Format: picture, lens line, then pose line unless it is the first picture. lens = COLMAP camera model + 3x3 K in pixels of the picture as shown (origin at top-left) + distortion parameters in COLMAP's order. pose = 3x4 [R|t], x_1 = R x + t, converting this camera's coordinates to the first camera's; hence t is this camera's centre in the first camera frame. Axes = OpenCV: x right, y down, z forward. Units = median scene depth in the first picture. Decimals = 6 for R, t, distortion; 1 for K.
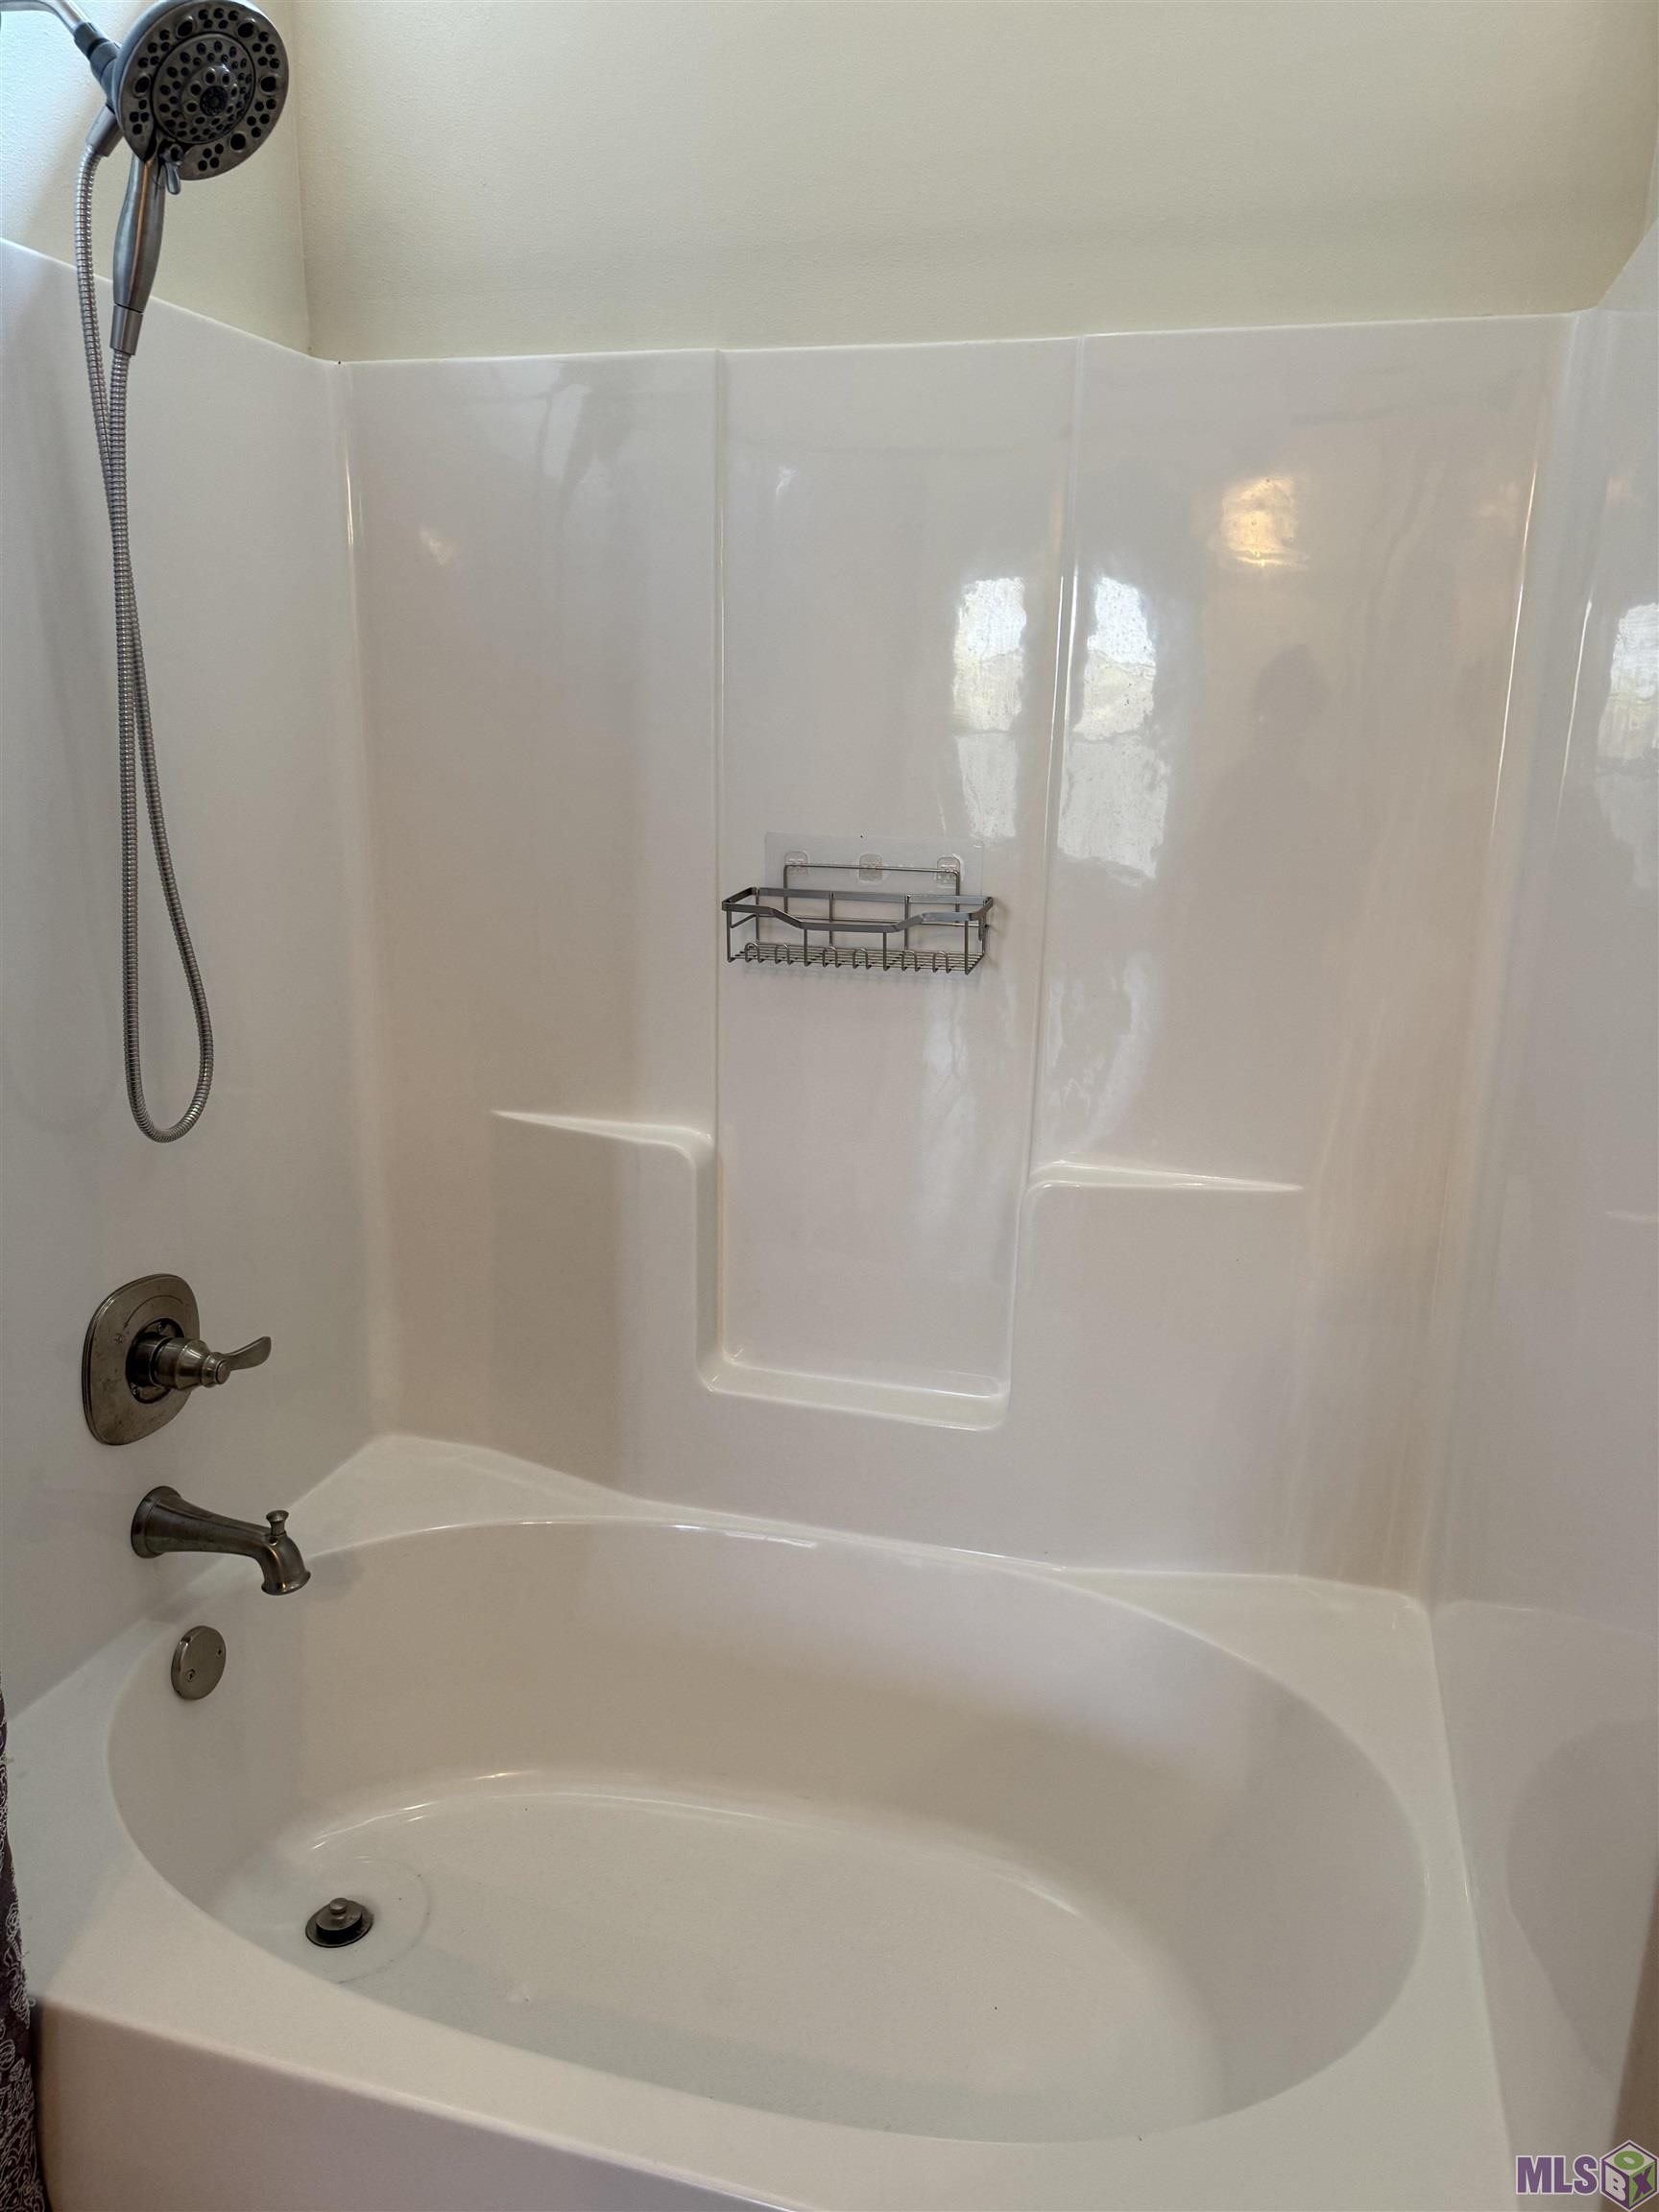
lens RADIAL K [[1513.9, 0, 829.5], [0, 1513.9, 1106.0], [0, 0, 1]] dist [0.050434, -0.056944]
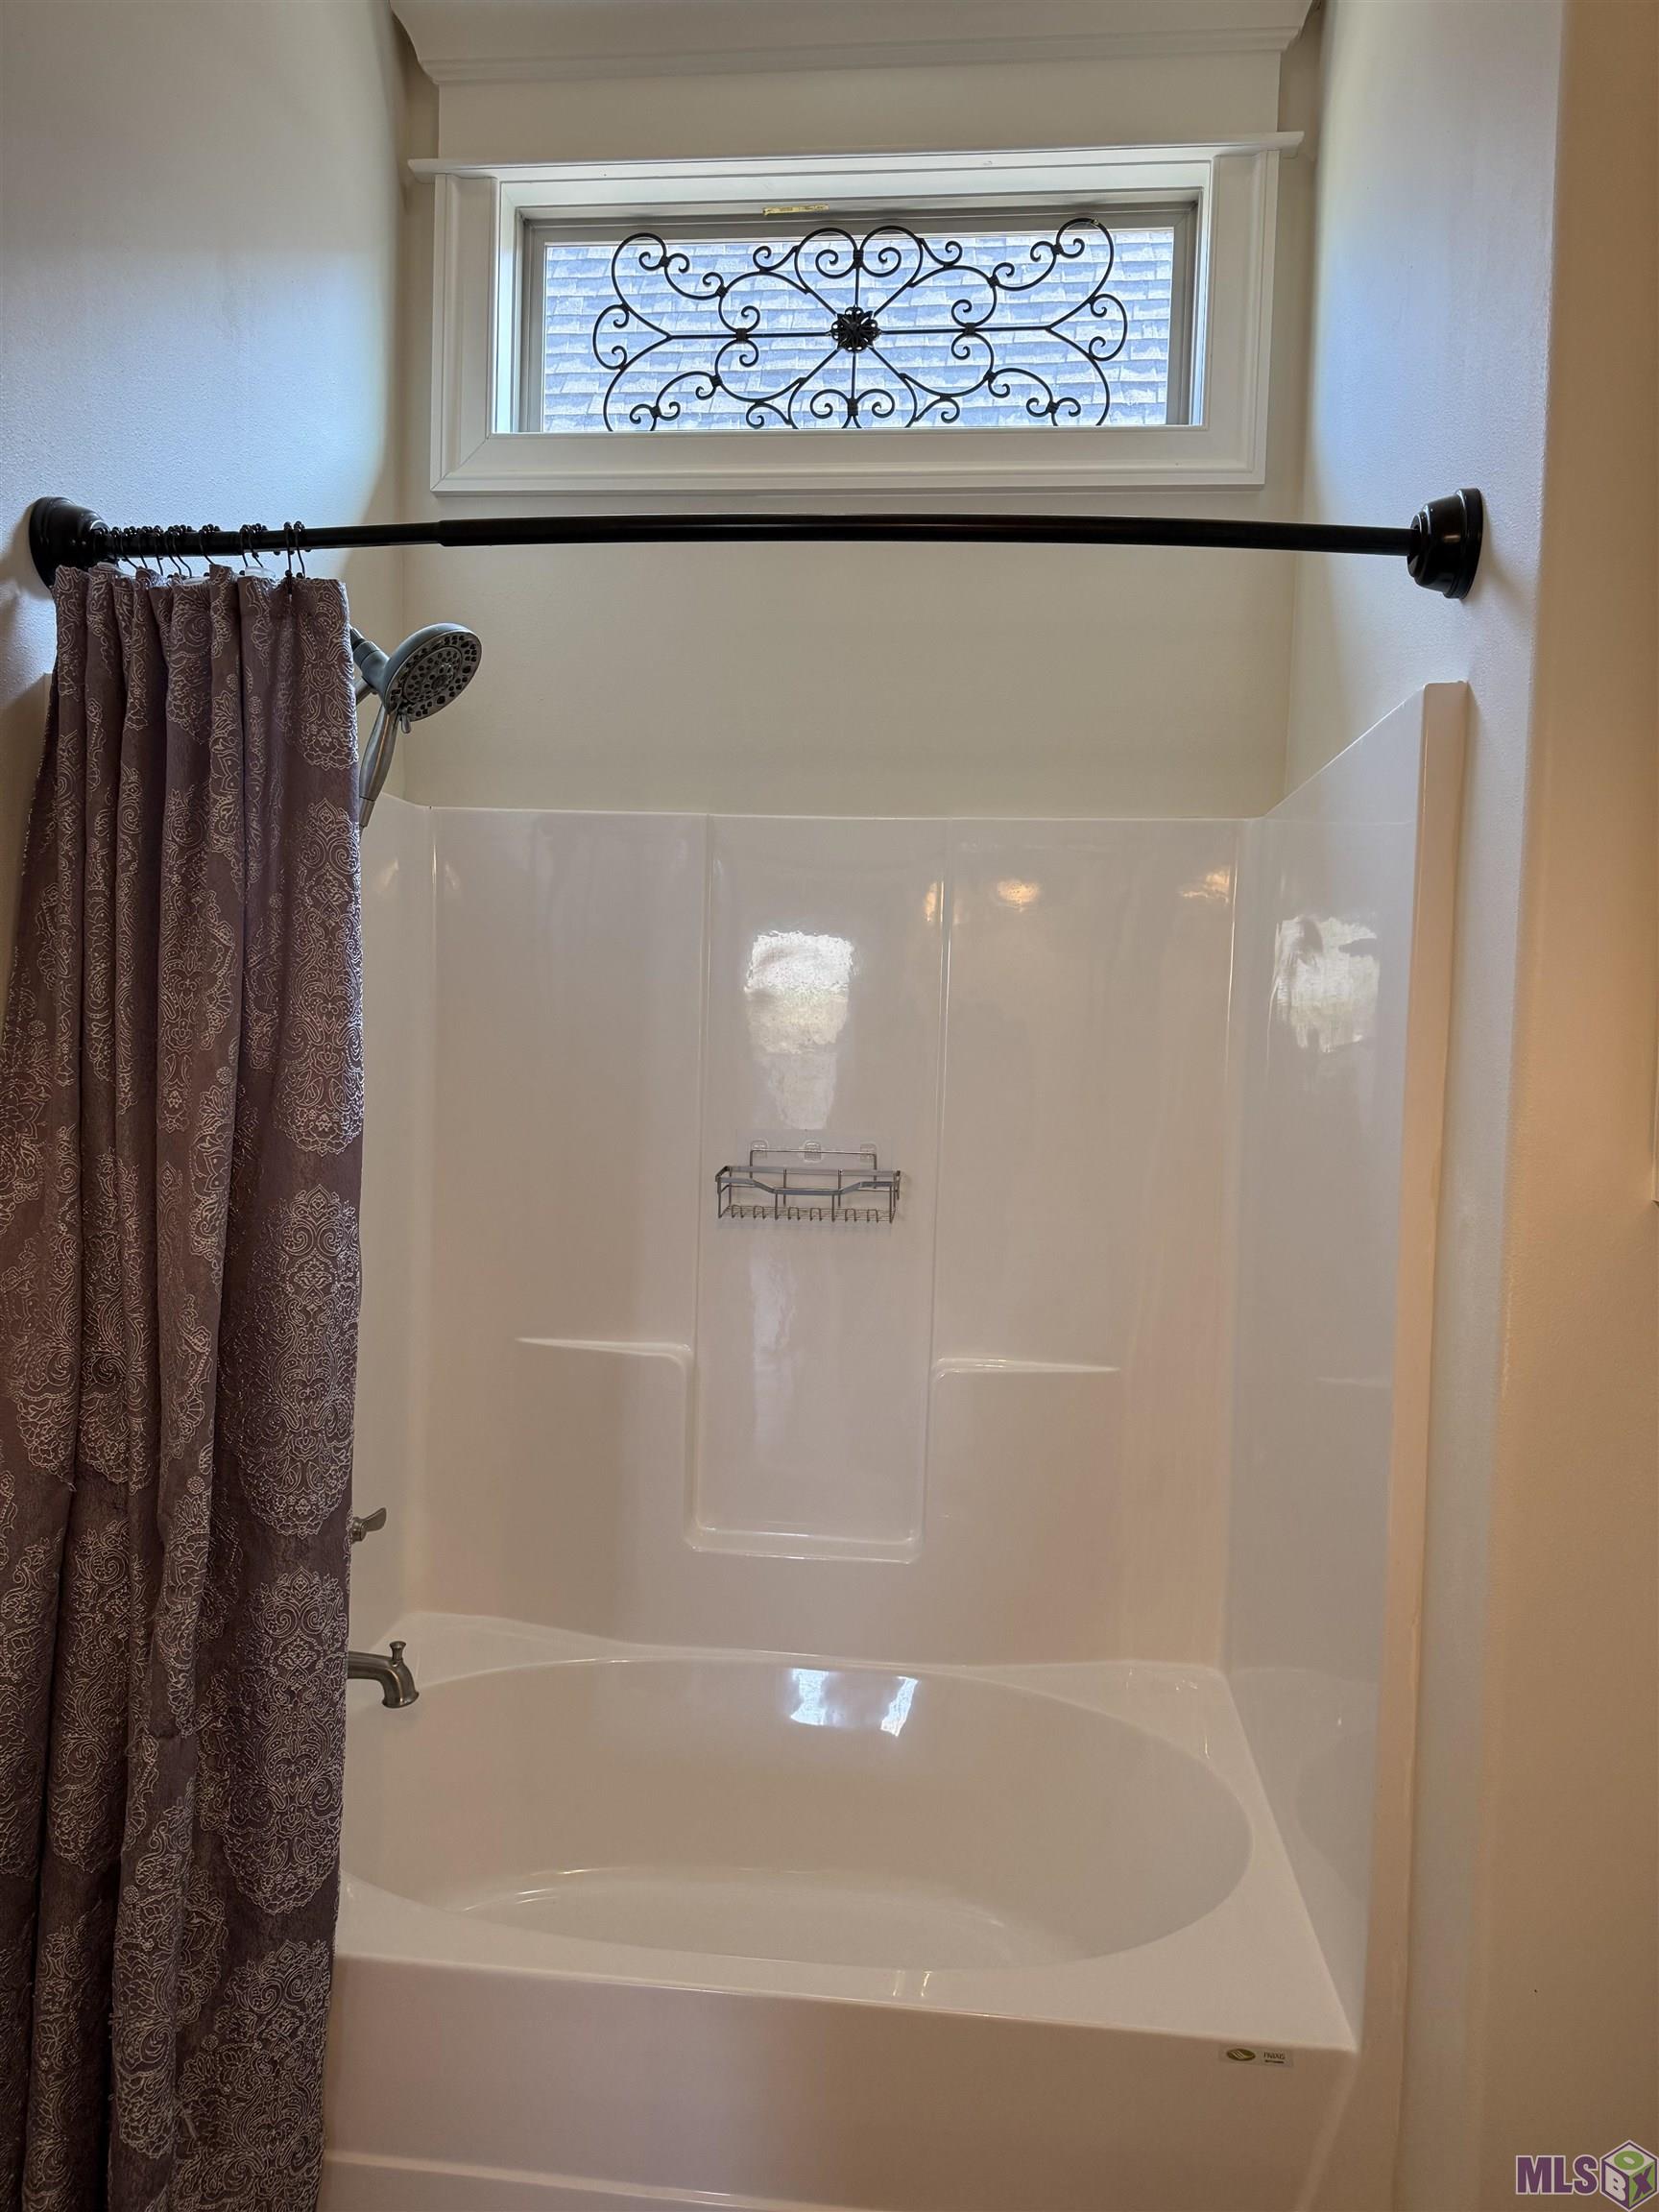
lens RADIAL K [[1585.7, 0, 796.1], [0, 1585.7, 1096.3], [0, 0, 1]] dist [0.022160, -0.018278]
pose [[0.985147, -0.003612, 0.171673, -0.243647], [0.035746, 0.982188, -0.184467, 0.065582], [-0.167949, 0.187864, 0.967730, -0.443665]]
